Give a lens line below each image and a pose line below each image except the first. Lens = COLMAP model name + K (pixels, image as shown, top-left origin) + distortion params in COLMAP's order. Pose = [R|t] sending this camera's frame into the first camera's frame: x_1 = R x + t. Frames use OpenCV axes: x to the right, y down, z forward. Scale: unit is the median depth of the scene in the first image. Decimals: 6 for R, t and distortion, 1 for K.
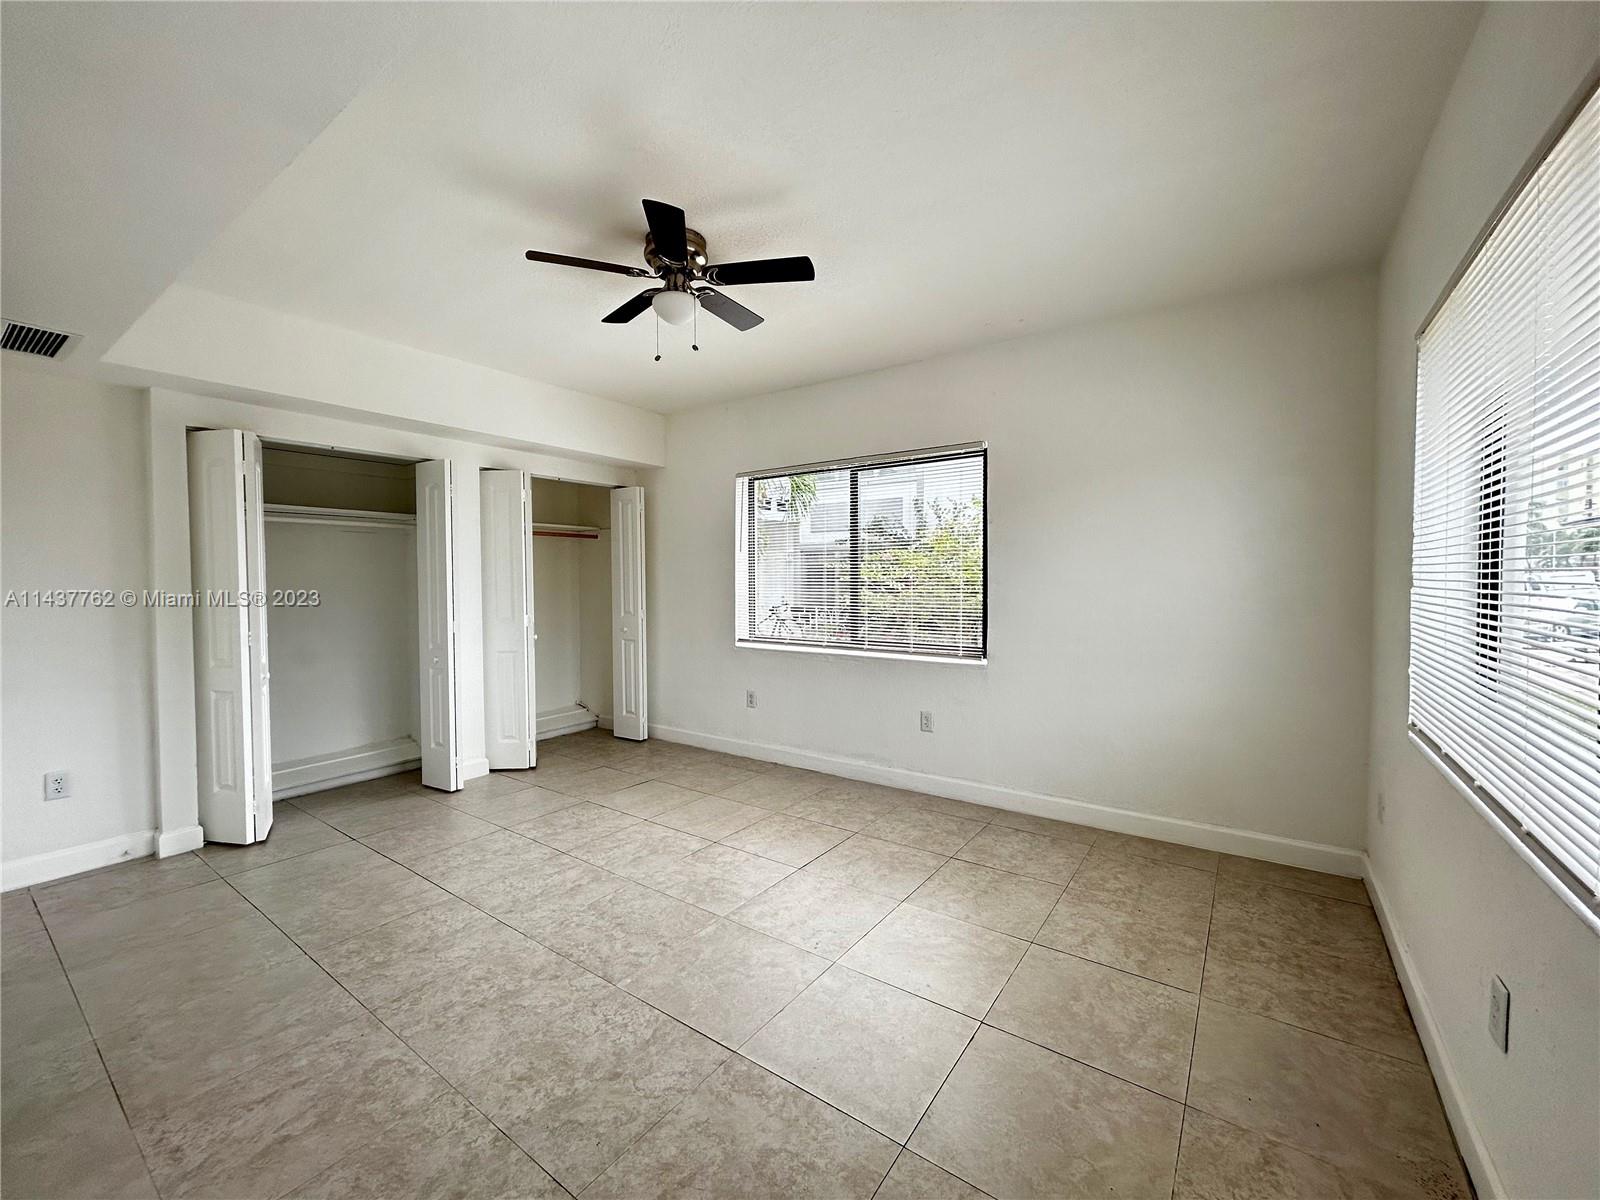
lens RADIAL K [[643.2, 0, 795.8], [0, 643.2, 598.3], [0, 0, 1]] dist [0.002829, 0.000603]
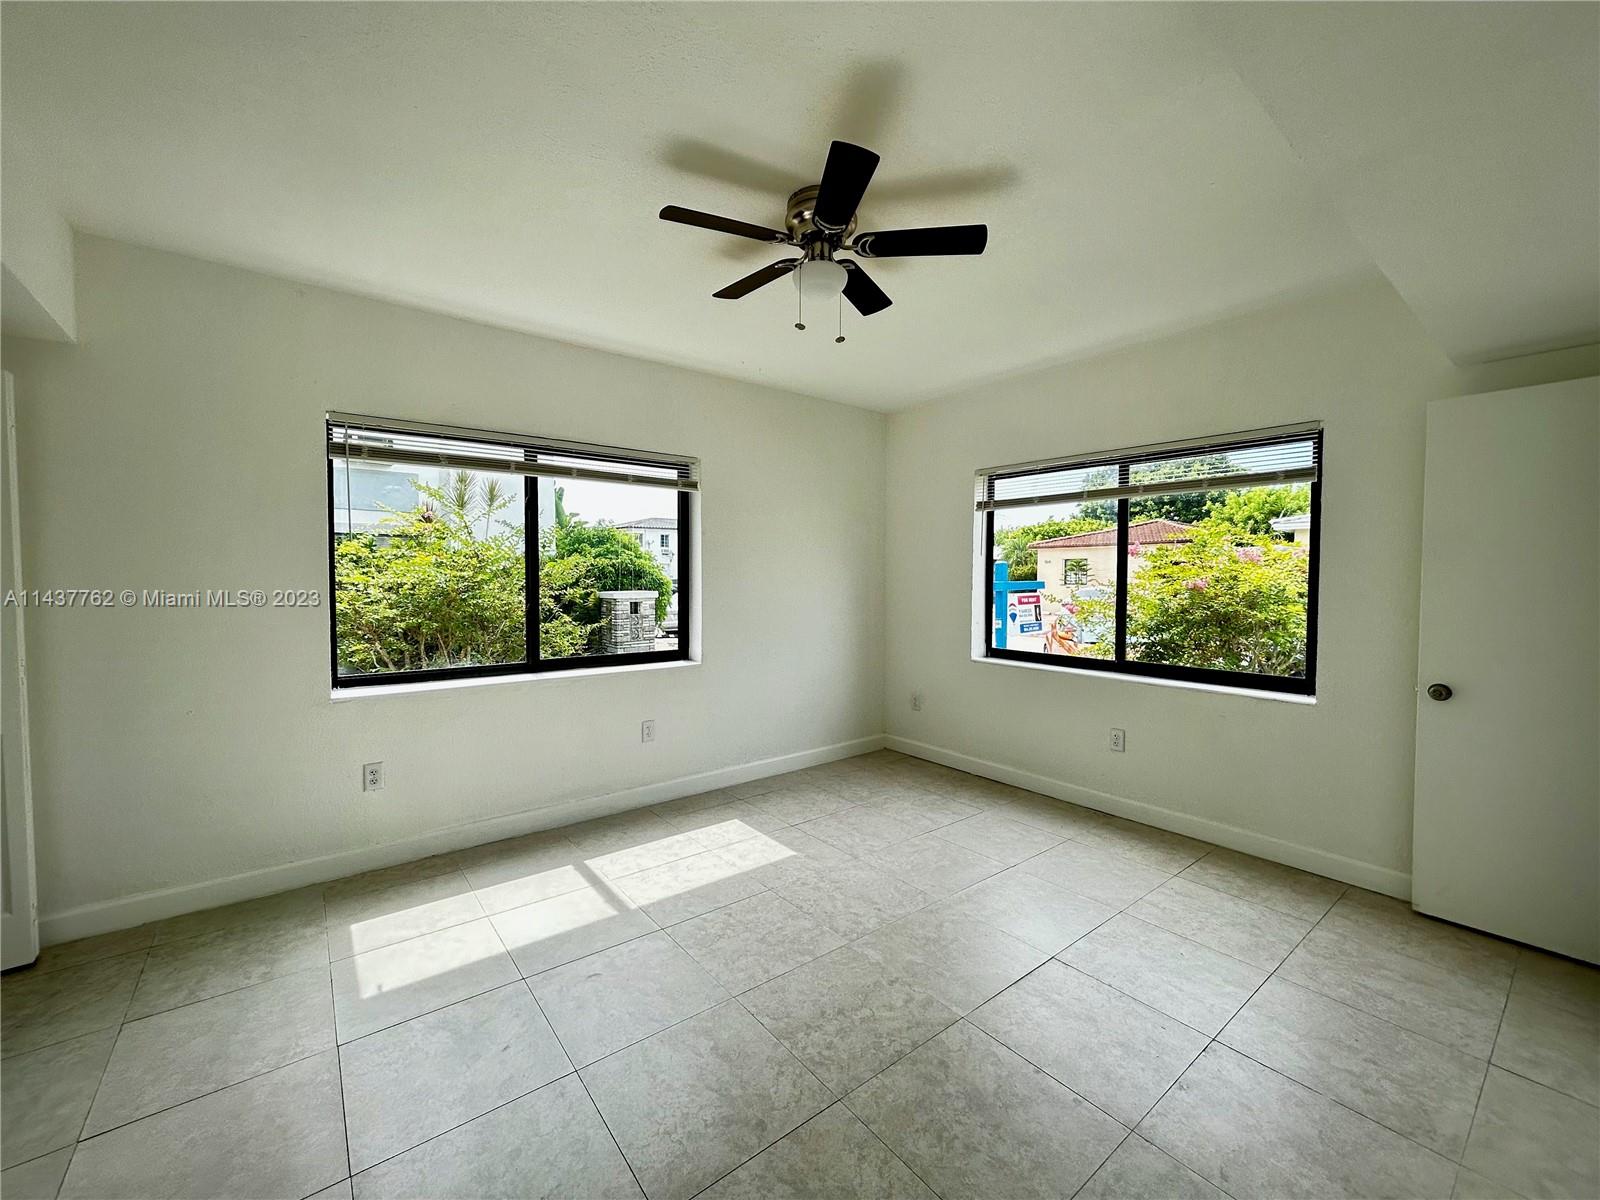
lens RADIAL K [[643.2, 0, 797.0], [0, 643.2, 603.9], [0, 0, 1]] dist [0.002829, 0.000603]
pose [[0.287279, -0.038381, 0.957078, -0.933642], [0.023785, 0.999175, 0.032930, -0.039779], [-0.957552, 0.013304, 0.287955, 0.712213]]
